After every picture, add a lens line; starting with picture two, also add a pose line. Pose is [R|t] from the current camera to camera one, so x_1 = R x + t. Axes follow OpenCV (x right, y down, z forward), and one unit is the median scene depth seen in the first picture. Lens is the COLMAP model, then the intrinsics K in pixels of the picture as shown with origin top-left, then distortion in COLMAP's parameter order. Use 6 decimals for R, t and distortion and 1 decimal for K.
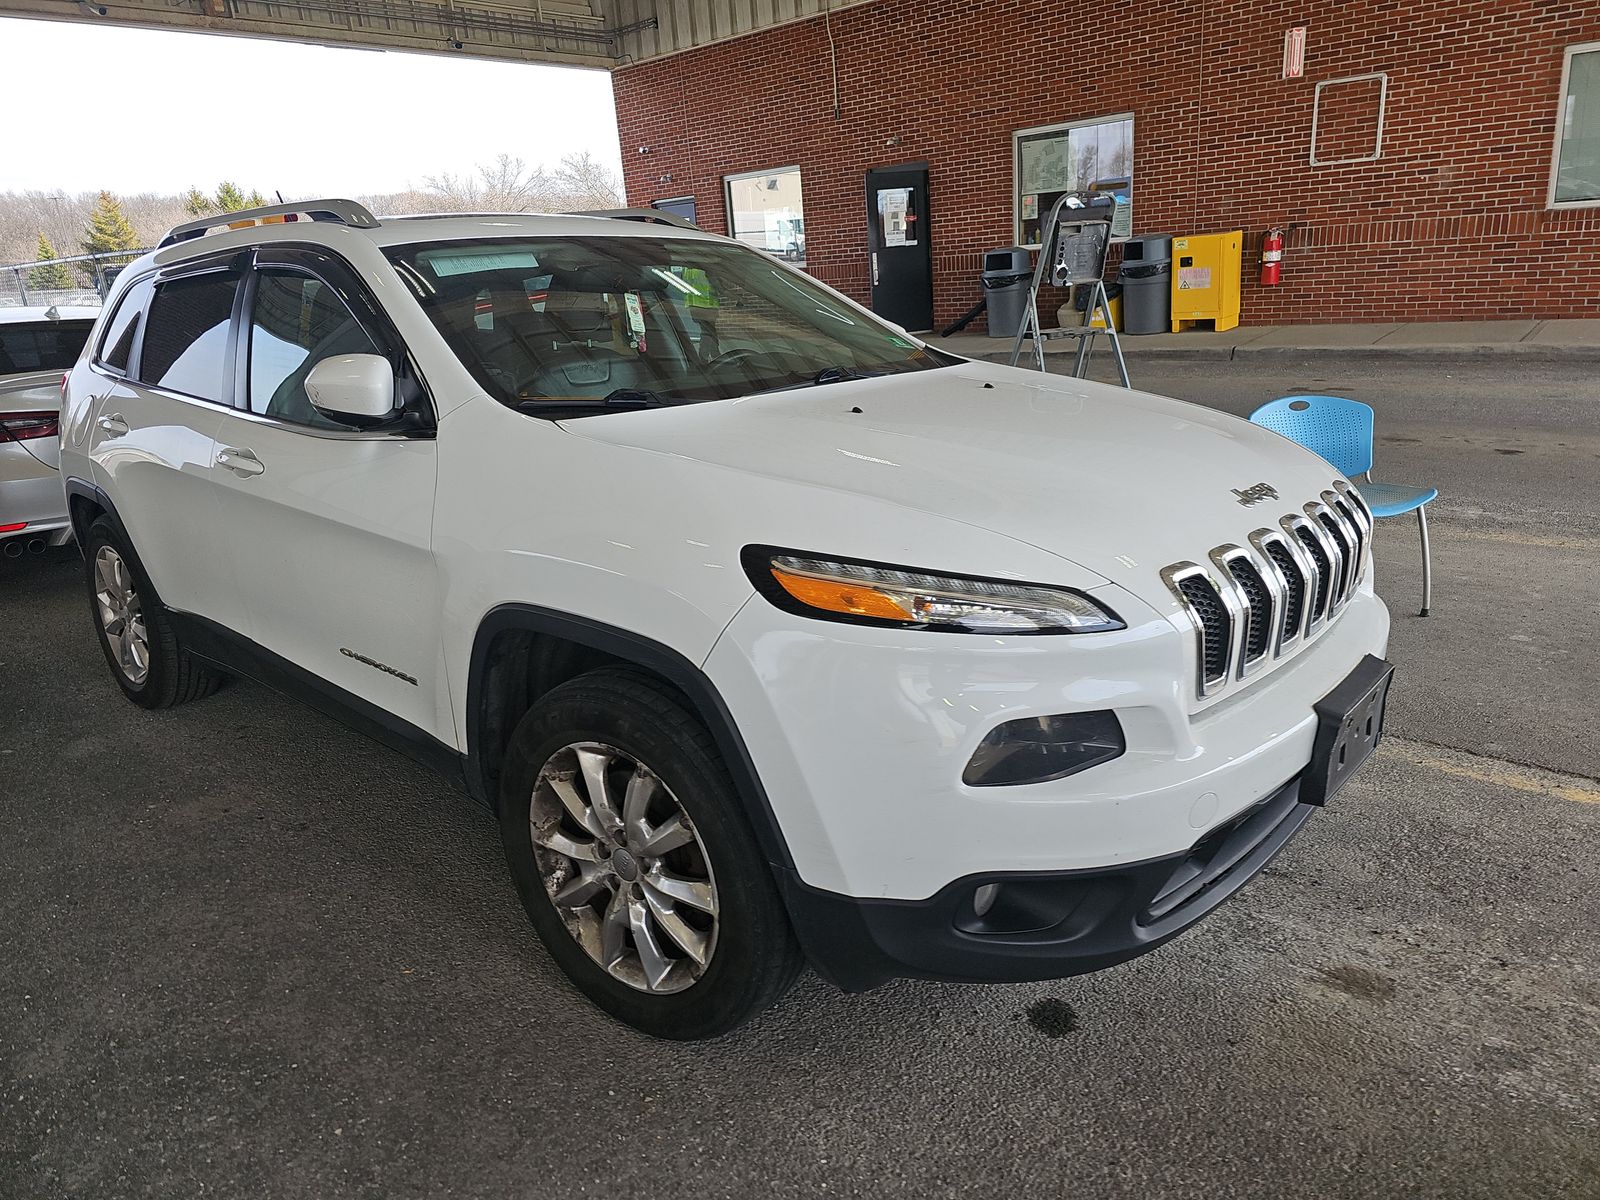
lens RADIAL K [[1043.6, 0, 798.8], [0, 1043.6, 602.2], [0, 0, 1]] dist [0.041964, -0.038649]
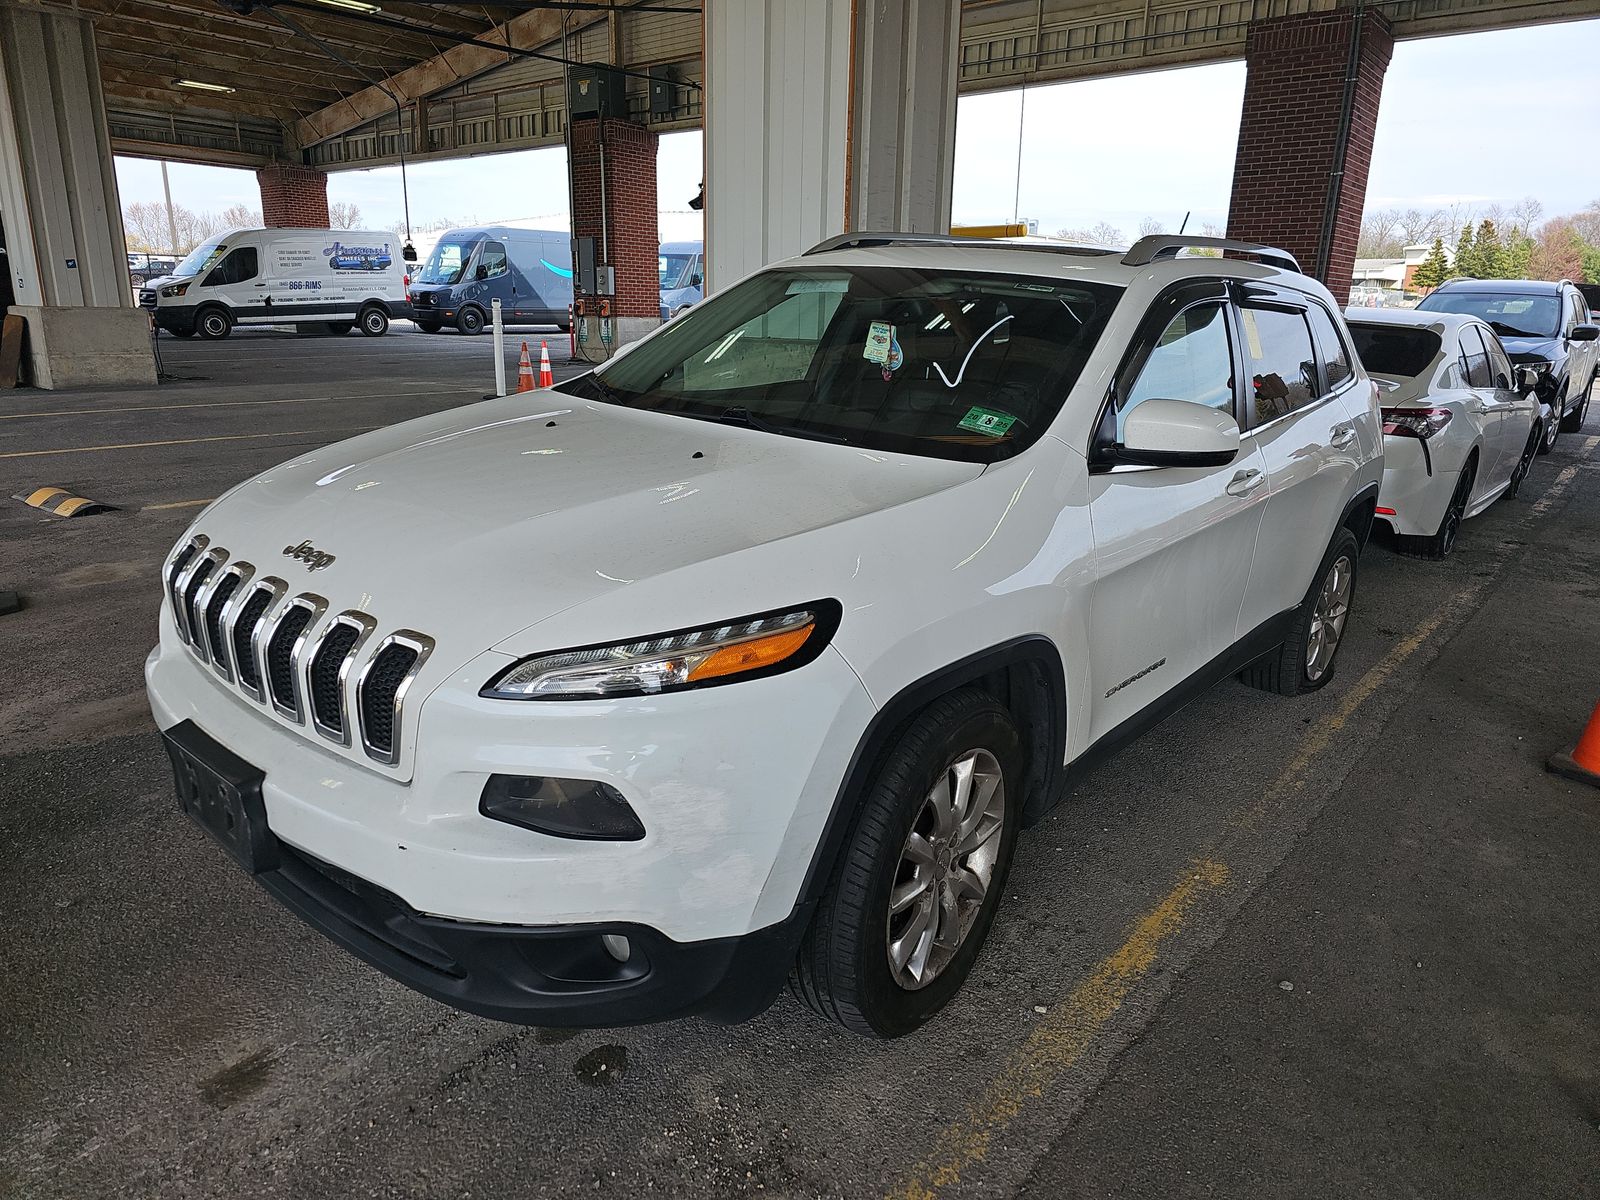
lens RADIAL K [[1043.6, 0, 807.3], [0, 1043.6, 600.5], [0, 0, 1]] dist [0.041964, -0.038649]
pose [[0.027970, 0.334723, -0.941901, 0.176784], [-0.322781, 0.894817, 0.308406, -0.066090], [0.946060, 0.295402, 0.133070, 0.168004]]
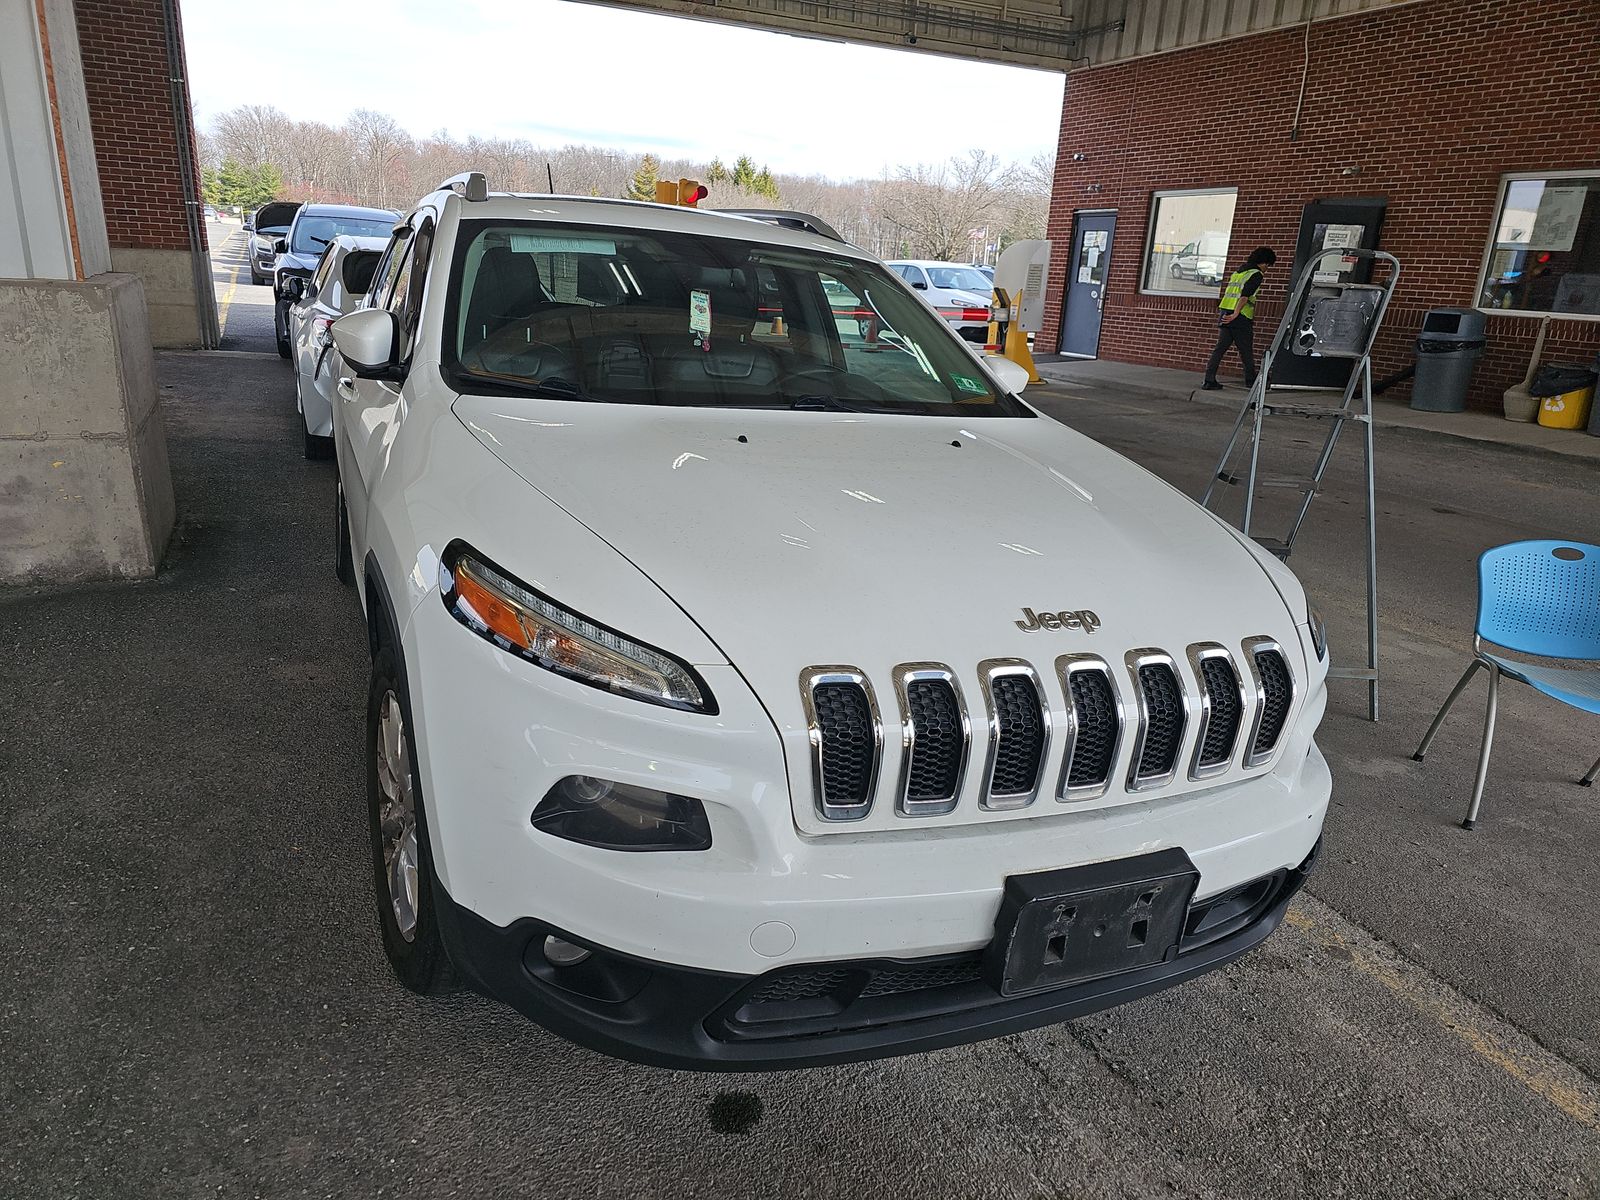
lens RADIAL K [[1043.6, 0, 761.3], [0, 1043.6, 616.8], [0, 0, 1]] dist [0.041964, -0.038649]
pose [[0.901637, 0.245065, -0.356362, 0.065826], [-0.240692, 0.968907, 0.057326, -0.012246], [0.359330, 0.034086, 0.932588, 0.016548]]
